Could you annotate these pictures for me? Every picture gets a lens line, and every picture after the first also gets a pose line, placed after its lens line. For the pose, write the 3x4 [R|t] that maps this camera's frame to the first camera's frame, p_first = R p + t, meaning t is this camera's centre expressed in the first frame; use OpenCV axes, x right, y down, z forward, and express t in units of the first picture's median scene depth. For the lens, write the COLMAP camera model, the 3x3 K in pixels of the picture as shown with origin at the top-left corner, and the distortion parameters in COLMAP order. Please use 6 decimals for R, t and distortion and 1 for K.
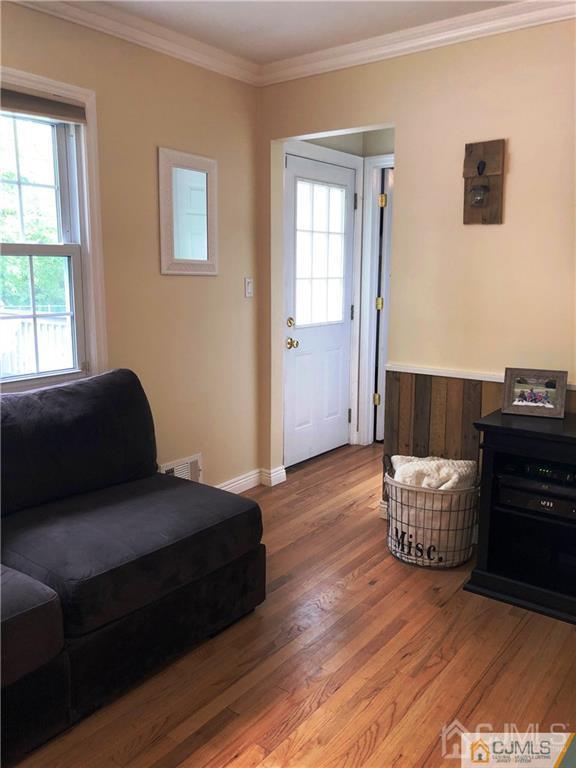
lens RADIAL K [[639.8, 0, 288.0], [0, 639.8, 384.0], [0, 0, 1]] dist [0.044210, -0.014904]
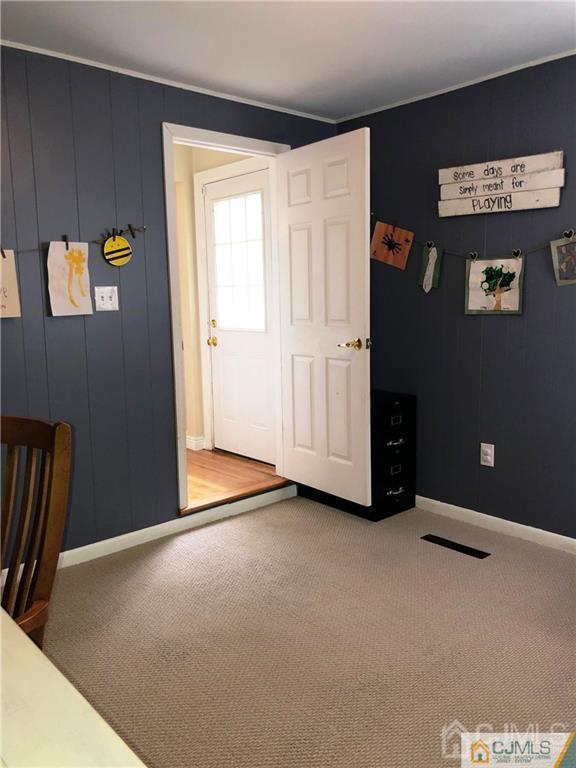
lens RADIAL K [[639.8, 0, 288.0], [0, 639.8, 384.0], [0, 0, 1]] dist [0.044210, -0.014904]
pose [[-0.205016, 0.139103, -0.968823, 1.096707], [-0.152257, 0.973266, 0.171961, -0.205767], [0.966843, 0.182765, -0.178356, 1.323135]]
